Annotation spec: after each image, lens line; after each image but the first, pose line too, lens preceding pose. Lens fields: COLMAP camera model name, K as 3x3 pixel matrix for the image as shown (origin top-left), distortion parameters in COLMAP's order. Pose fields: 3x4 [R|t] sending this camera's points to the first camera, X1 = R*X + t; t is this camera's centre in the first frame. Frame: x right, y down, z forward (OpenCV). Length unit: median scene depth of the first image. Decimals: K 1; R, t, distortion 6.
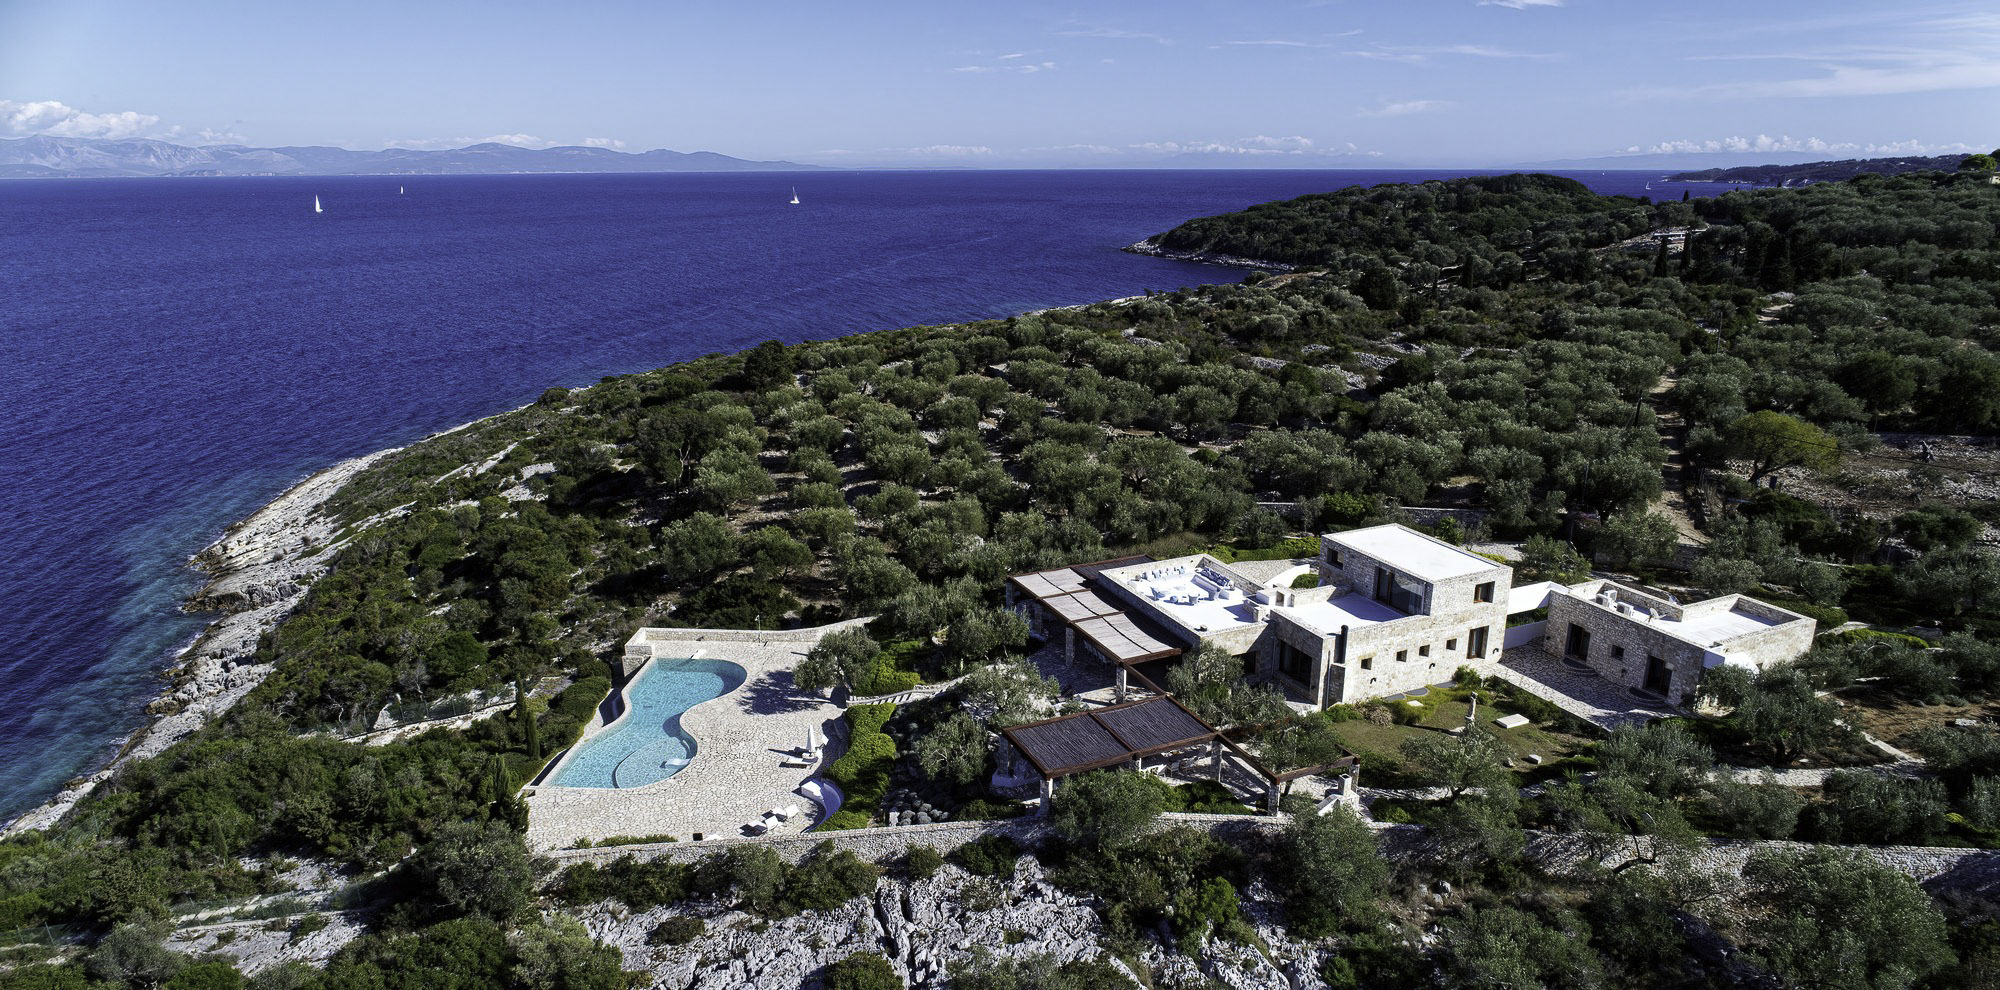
lens RADIAL K [[1138.6, 0, 999.3], [0, 1138.6, 479.7], [0, 0, 1]] dist [-0.009194, 0.007068]
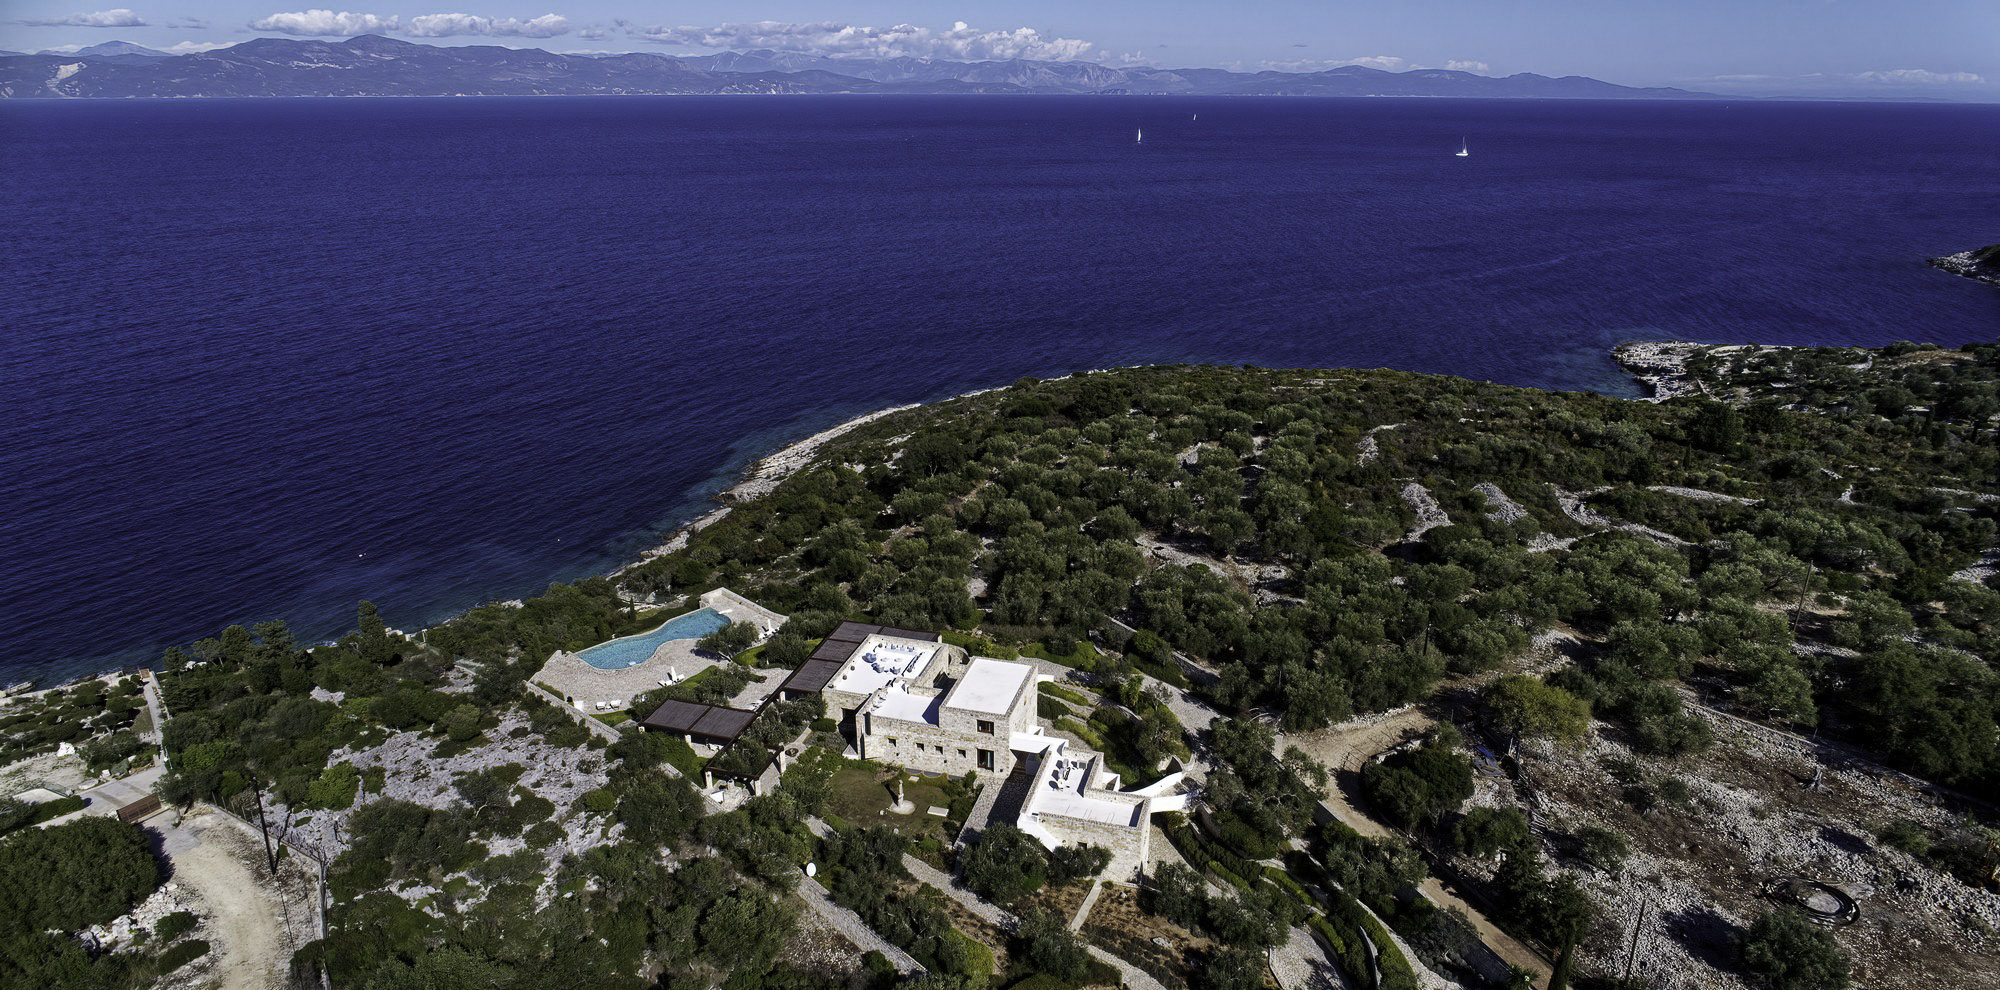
lens RADIAL K [[1138.6, 0, 1002.5], [0, 1138.6, 512.8], [0, 0, 1]] dist [-0.009194, 0.007068]
pose [[0.768596, 0.229839, -0.597021, 0.602568], [-0.175090, 0.973176, 0.149241, -0.184493], [0.615308, -0.010174, 0.788221, -0.052766]]
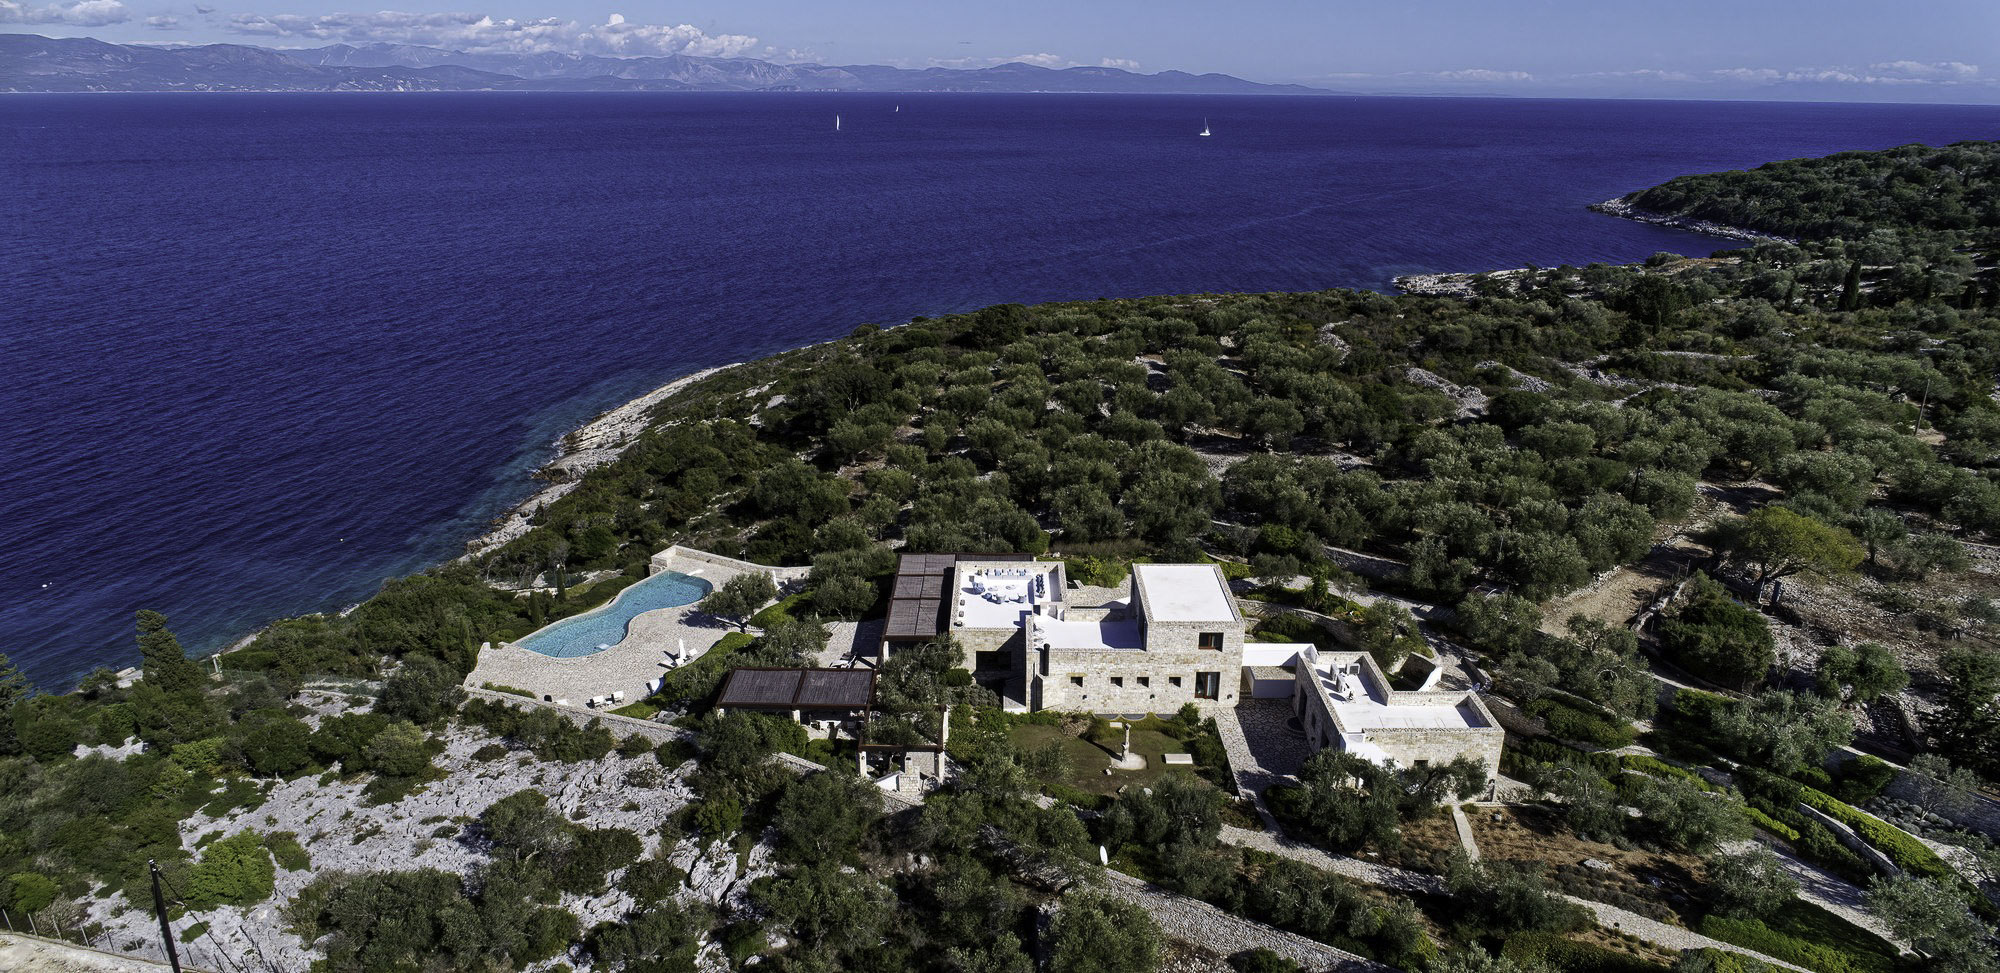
lens RADIAL K [[1151.3, 0, 1009.8], [0, 1151.3, 489.9], [0, 0, 1]] dist [-0.012612, 0.006449]
pose [[0.914569, 0.144294, -0.377814, 0.315056], [-0.118501, 0.988795, 0.090783, -0.058503], [0.386680, -0.038256, 0.921420, -0.038465]]
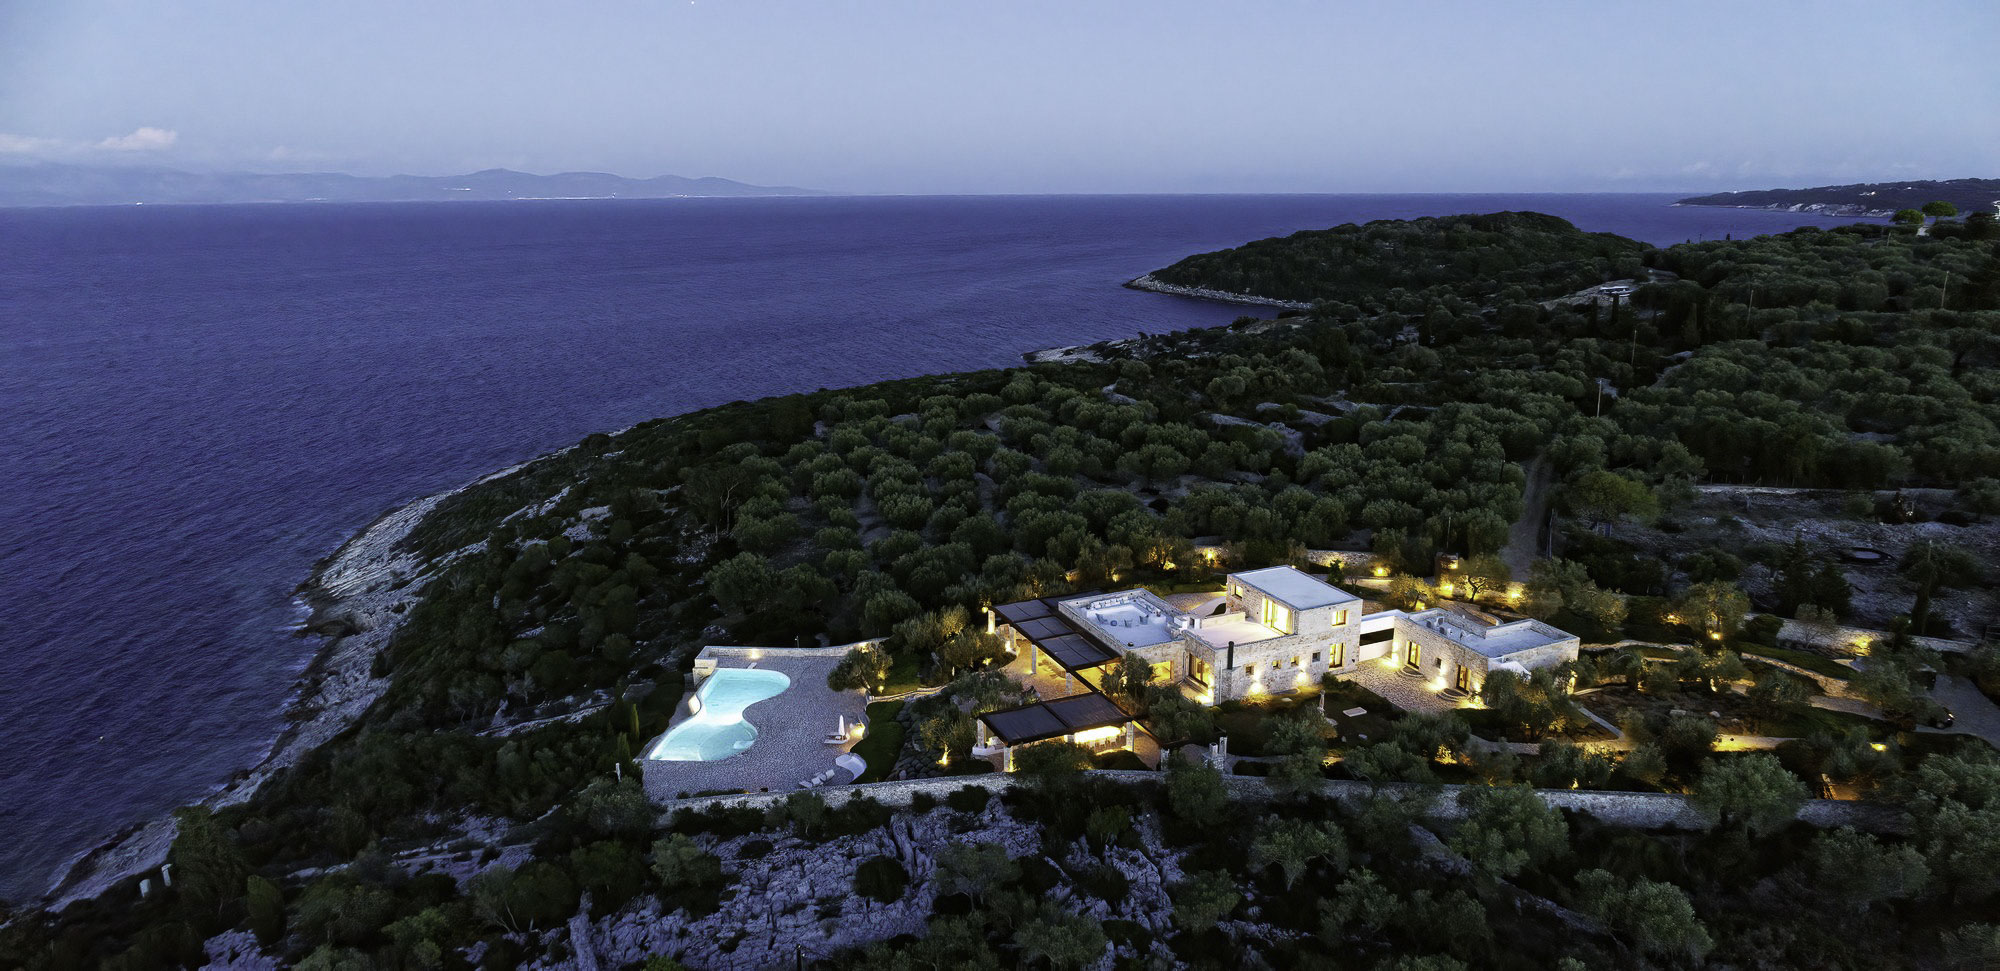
lens RADIAL K [[1151.3, 0, 1003.6], [0, 1151.3, 487.1], [0, 0, 1]] dist [-0.012612, 0.006449]
pose [[0.999991, -0.001470, -0.003933, 0.016253], [0.001408, 0.999876, -0.015685, -0.017013], [0.003955, 0.015679, 0.999869, -0.179537]]
